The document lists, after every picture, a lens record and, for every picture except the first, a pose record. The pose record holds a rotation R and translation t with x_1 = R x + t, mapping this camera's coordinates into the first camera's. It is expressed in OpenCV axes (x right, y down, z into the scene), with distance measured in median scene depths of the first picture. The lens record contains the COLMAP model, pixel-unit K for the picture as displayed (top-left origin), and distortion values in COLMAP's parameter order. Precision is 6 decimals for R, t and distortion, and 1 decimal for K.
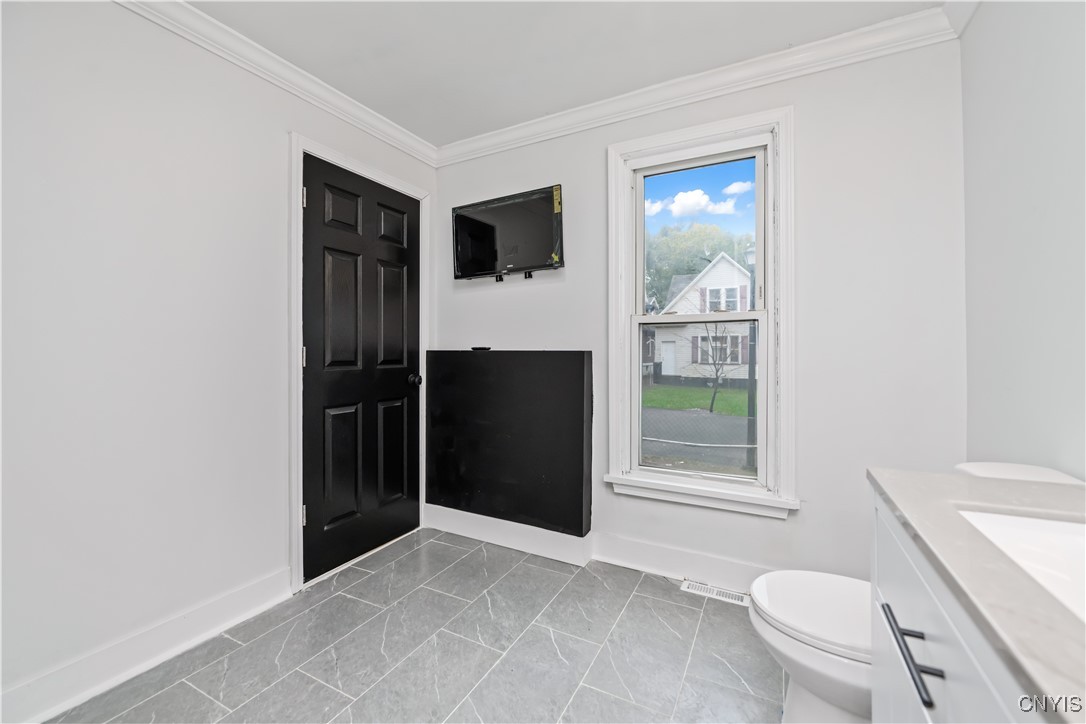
lens RADIAL K [[439.5, 0, 570.0], [0, 439.5, 369.0], [0, 0, 1]] dist [-0.007299, -0.000835]
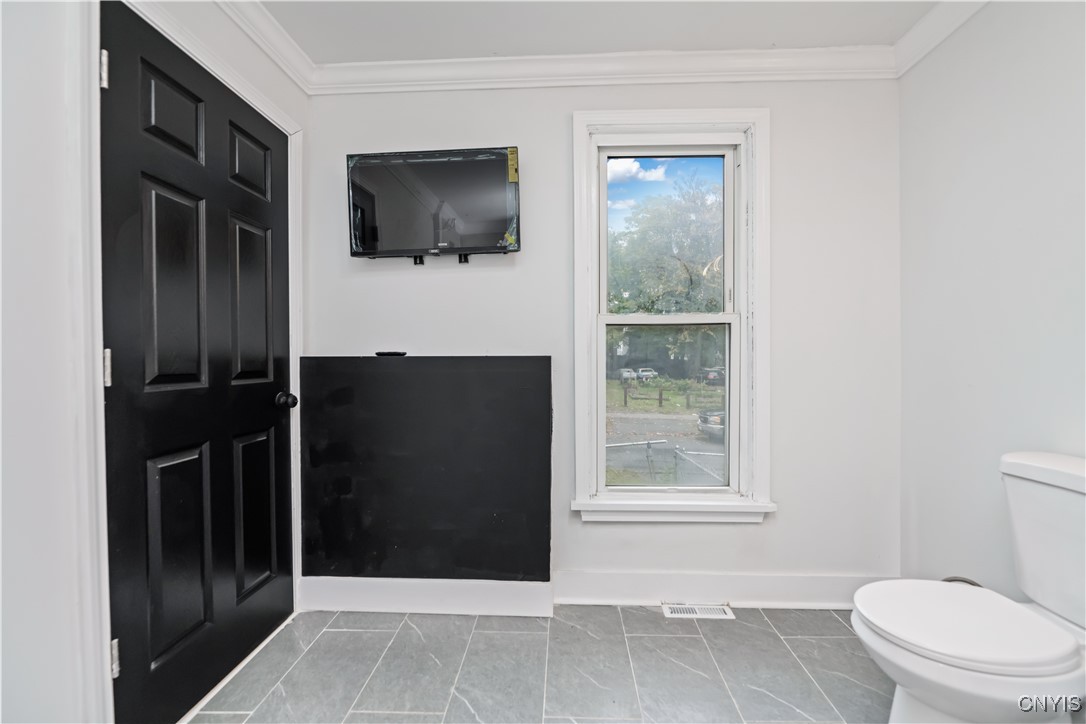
lens RADIAL K [[439.5, 0, 589.5], [0, 439.5, 378.5], [0, 0, 1]] dist [-0.007299, -0.000835]
pose [[0.907750, -0.024716, 0.418783, -0.243992], [0.022488, 0.999694, 0.010257, -0.005924], [-0.418909, 0.000107, 0.908028, 0.221335]]
